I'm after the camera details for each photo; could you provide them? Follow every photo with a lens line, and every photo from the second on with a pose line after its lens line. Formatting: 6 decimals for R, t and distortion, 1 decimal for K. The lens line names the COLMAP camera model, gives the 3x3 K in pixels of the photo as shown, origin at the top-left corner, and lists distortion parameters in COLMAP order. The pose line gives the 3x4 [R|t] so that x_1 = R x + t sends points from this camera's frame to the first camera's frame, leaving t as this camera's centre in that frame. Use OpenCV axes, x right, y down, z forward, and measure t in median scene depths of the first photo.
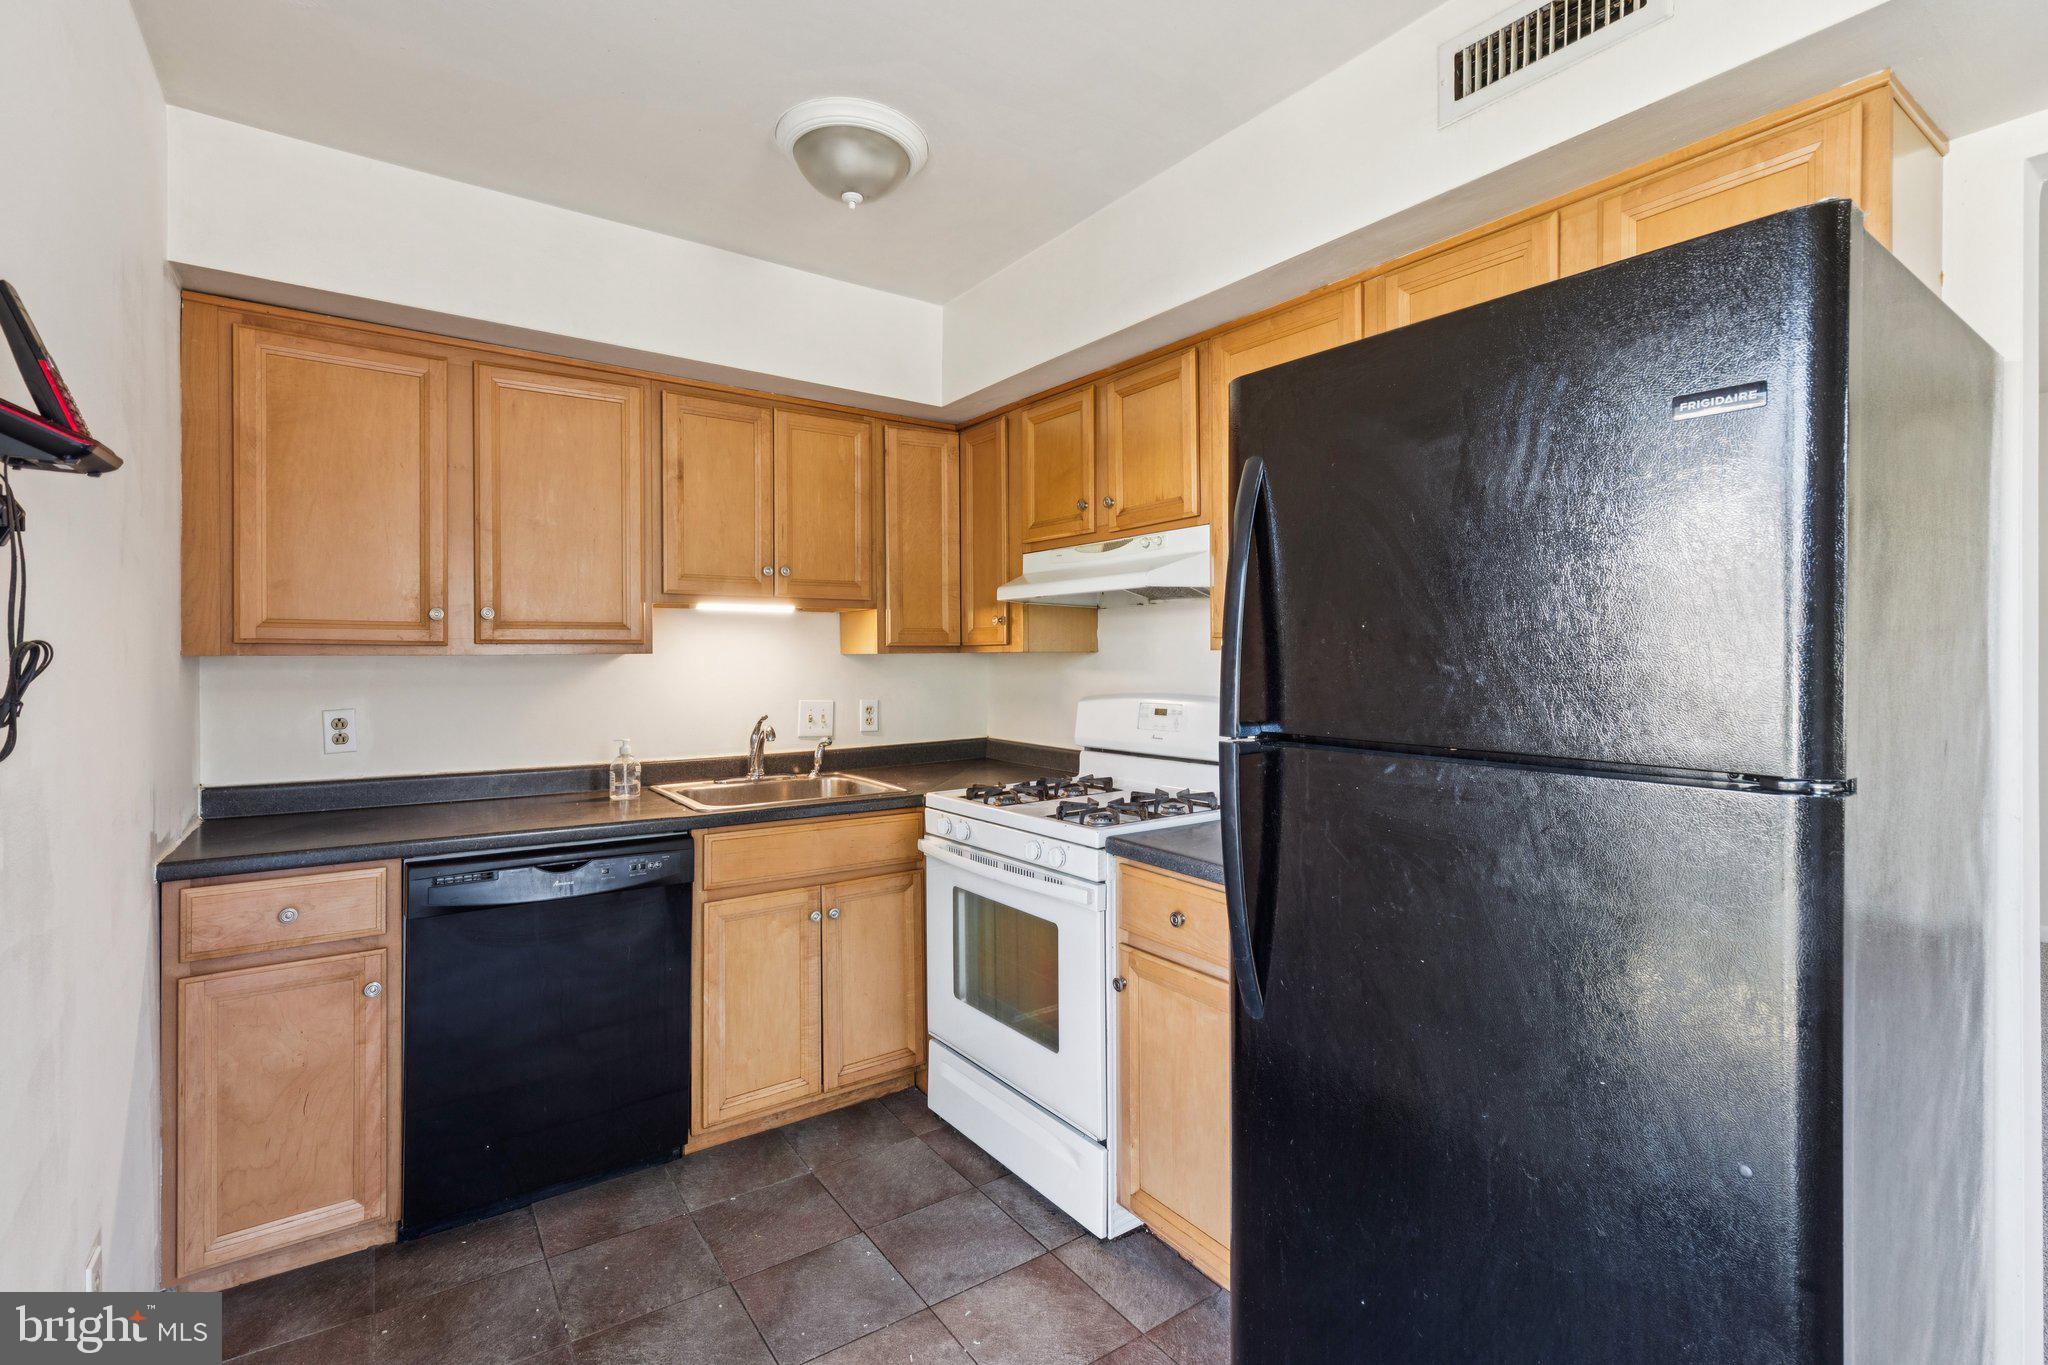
lens RADIAL K [[937.5, 0, 1024.2], [0, 937.5, 653.2], [0, 0, 1]] dist [0.002454, -0.000087]
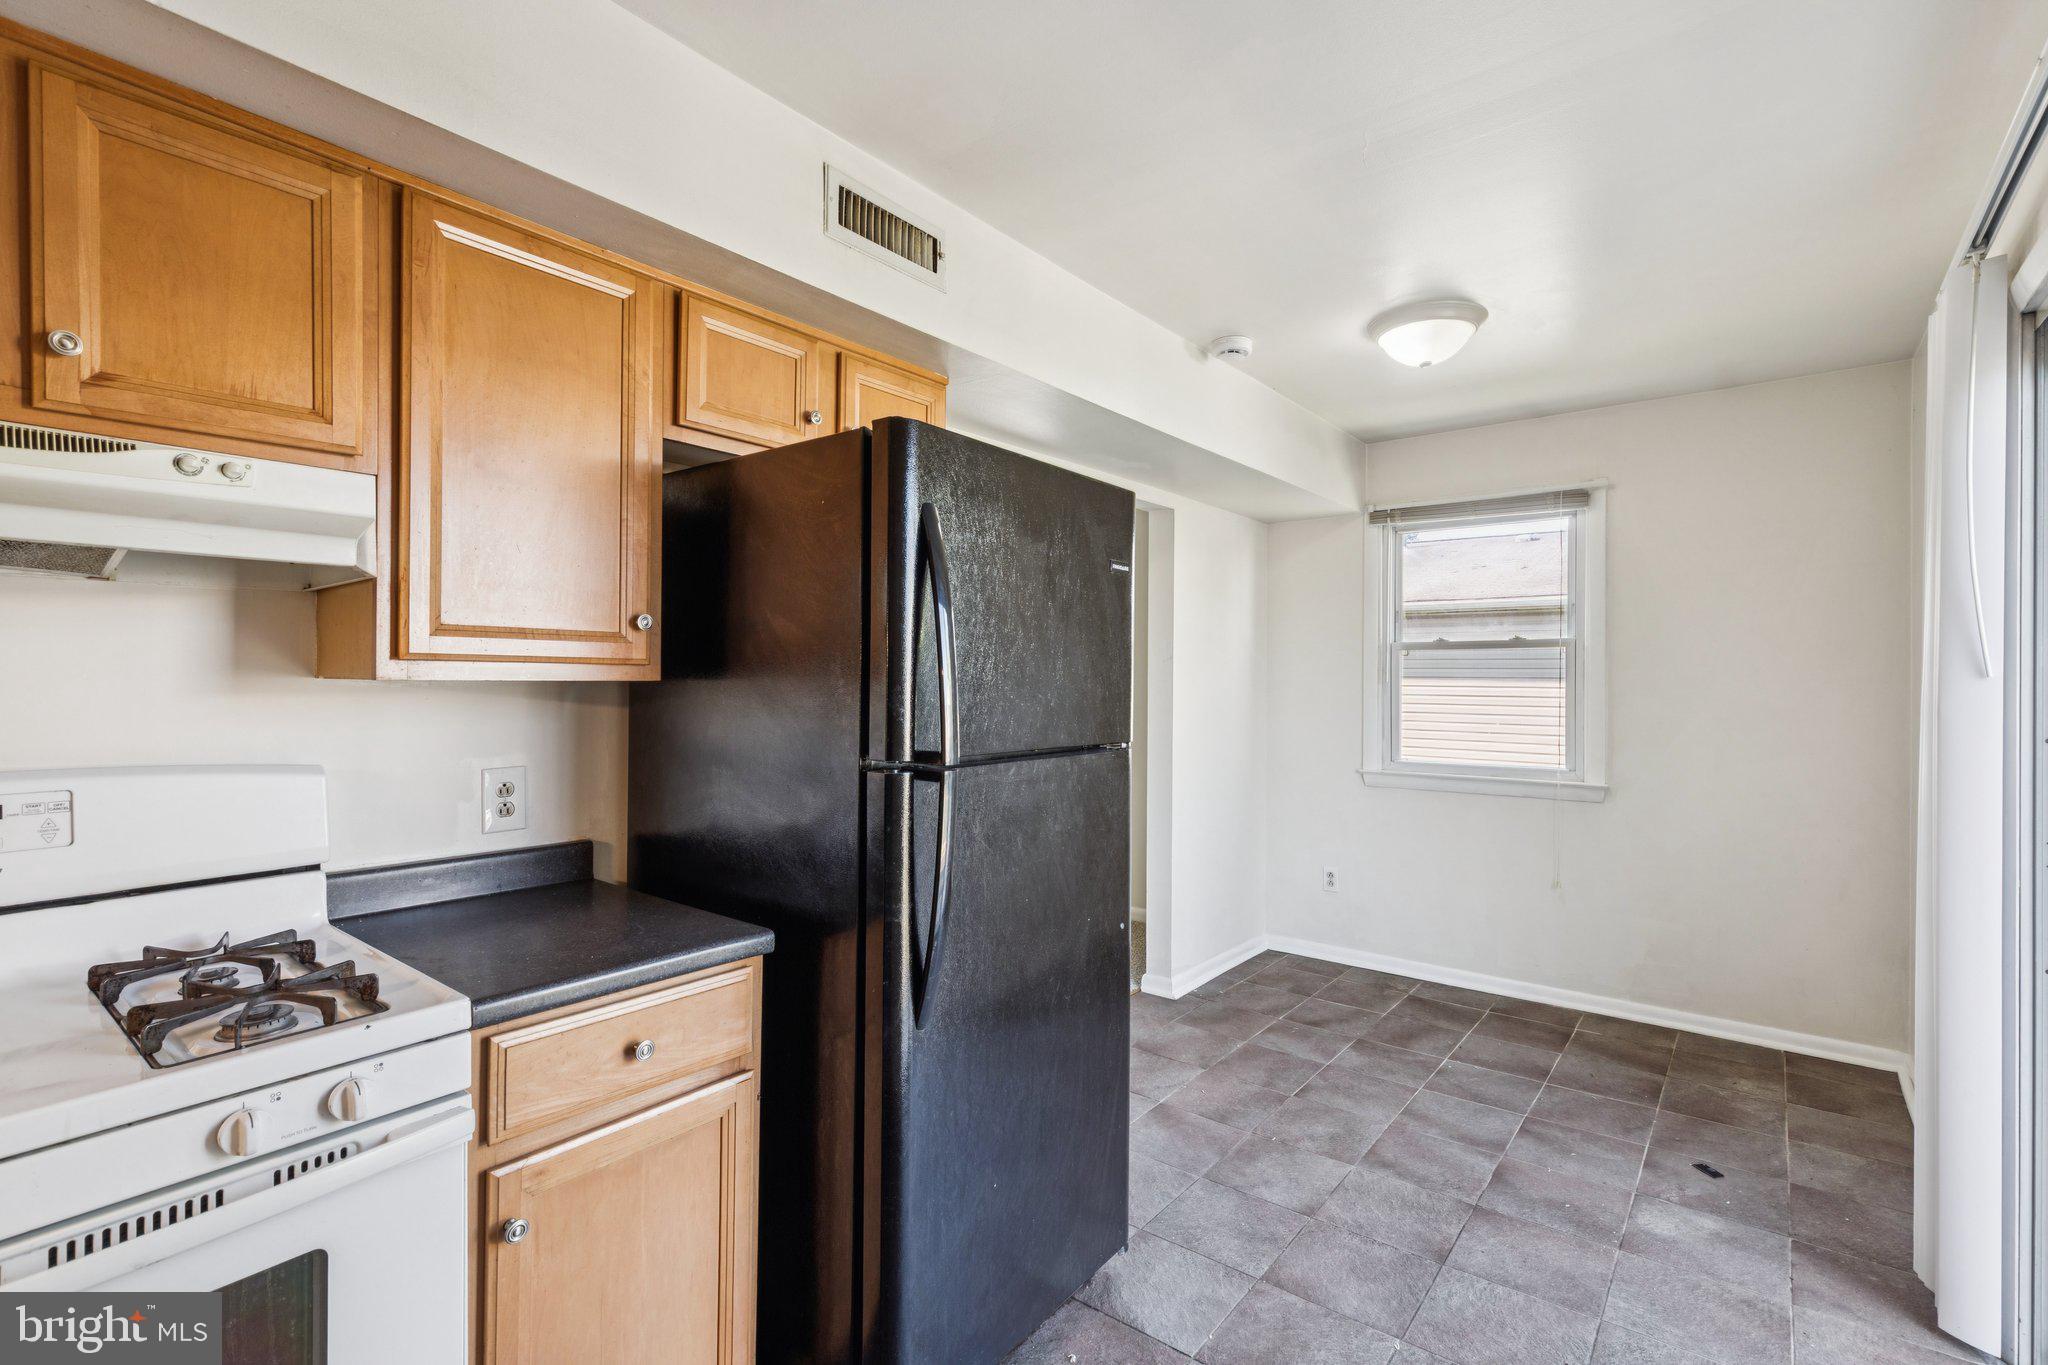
lens RADIAL K [[932.7, 0, 1024.0], [0, 932.7, 682.5], [0, 0, 1]] dist [0.017990, 0.000119]
pose [[-0.282702, 0.001704, 0.959206, -0.490104], [-0.003887, 0.999988, -0.002922, -0.001628], [-0.959200, -0.004554, -0.282692, 0.725452]]
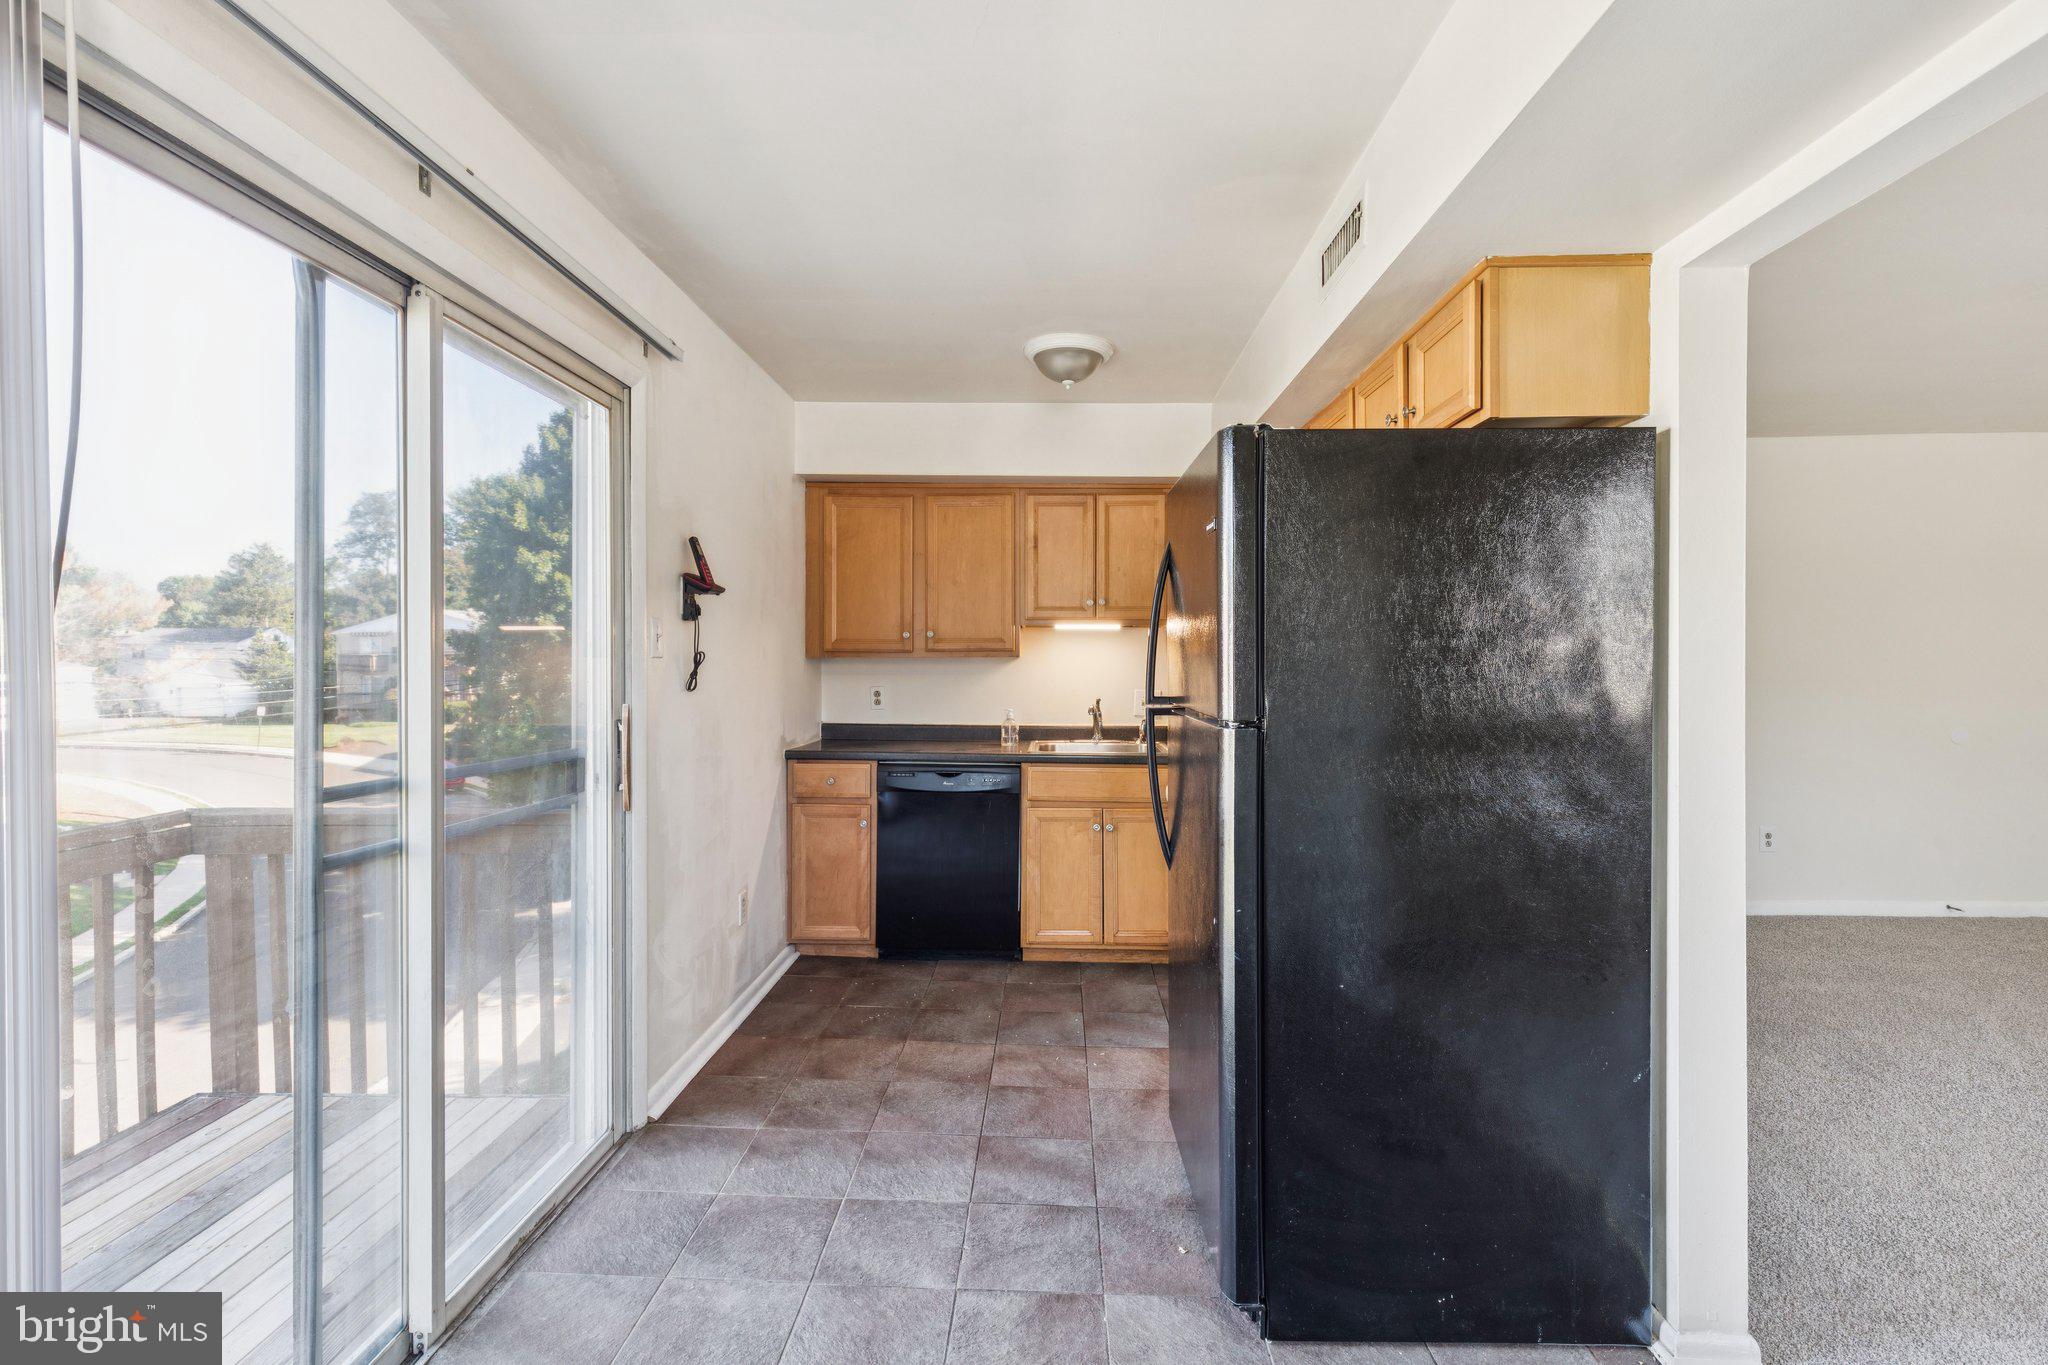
lens RADIAL K [[929.9, 0, 1021.6], [0, 929.9, 661.7], [0, 0, 1]] dist [0.001902, 0.000000]
pose [[0.795163, 0.005050, -0.606375, 0.639836], [-0.002679, 0.999985, 0.004815, 0.001061], [0.606390, -0.002204, 0.795165, -0.307325]]
